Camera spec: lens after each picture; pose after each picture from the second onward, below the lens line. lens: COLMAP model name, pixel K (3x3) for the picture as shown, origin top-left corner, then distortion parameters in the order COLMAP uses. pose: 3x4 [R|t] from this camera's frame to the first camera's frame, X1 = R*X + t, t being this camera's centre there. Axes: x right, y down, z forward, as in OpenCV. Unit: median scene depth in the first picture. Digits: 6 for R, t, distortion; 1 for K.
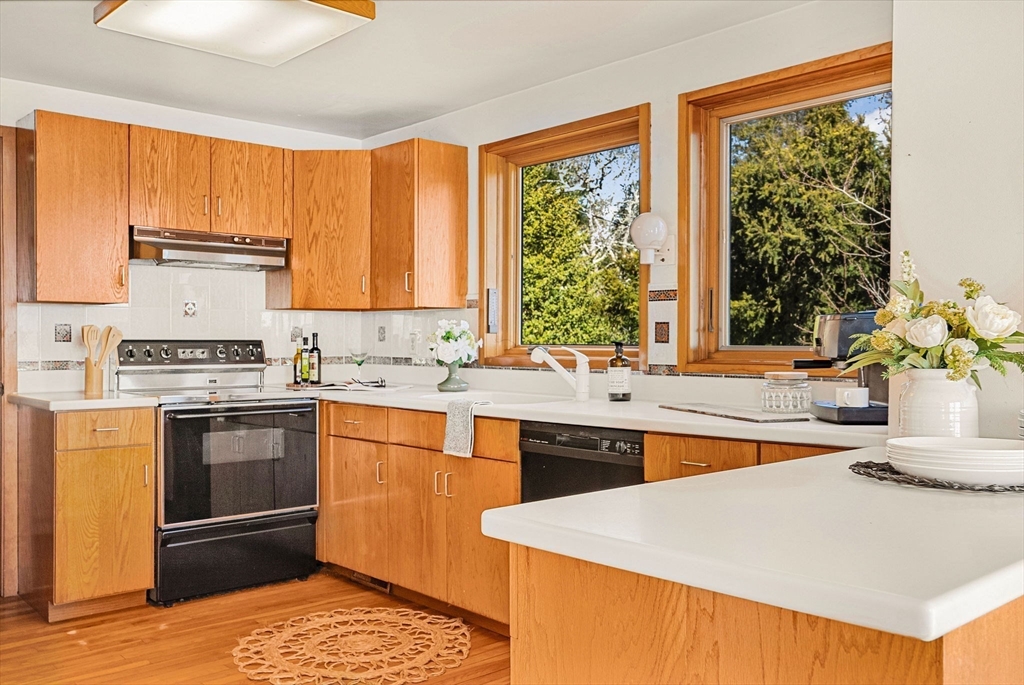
lens RADIAL K [[899.0, 0, 509.5], [0, 899.0, 342.4], [0, 0, 1]] dist [0.014939, 0.003174]
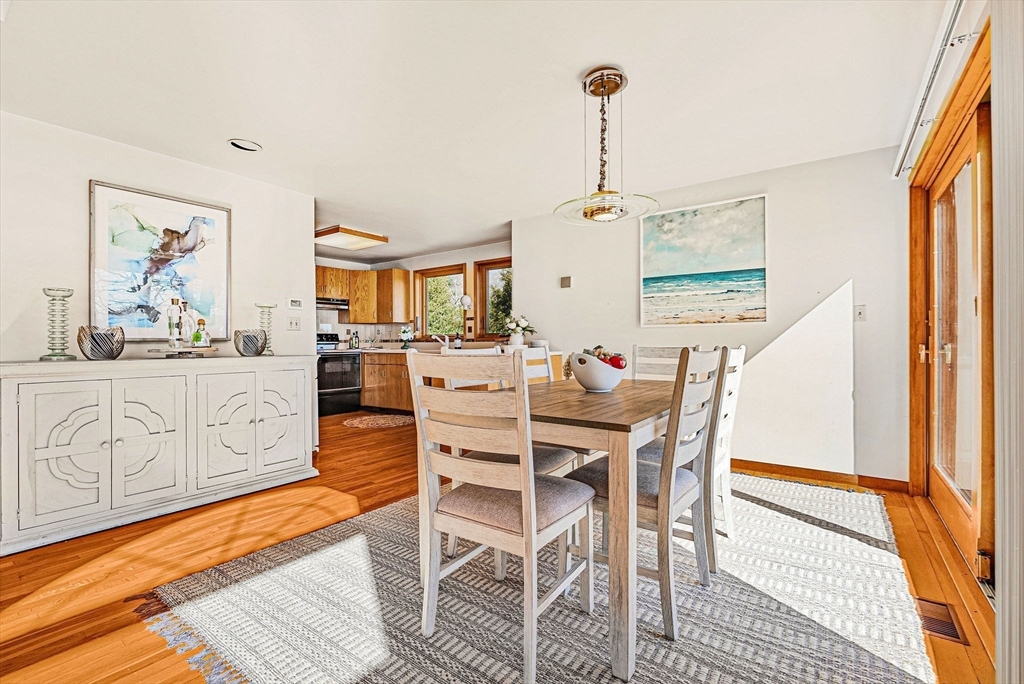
lens RADIAL K [[460.5, 0, 508.5], [0, 460.5, 343.8], [0, 0, 1]] dist [0.000676, -0.000032]
pose [[0.979713, -0.006772, 0.200290, -0.033323], [0.006940, 0.999976, -0.000135, 0.036564], [-0.200284, 0.001522, 0.979737, -0.622629]]
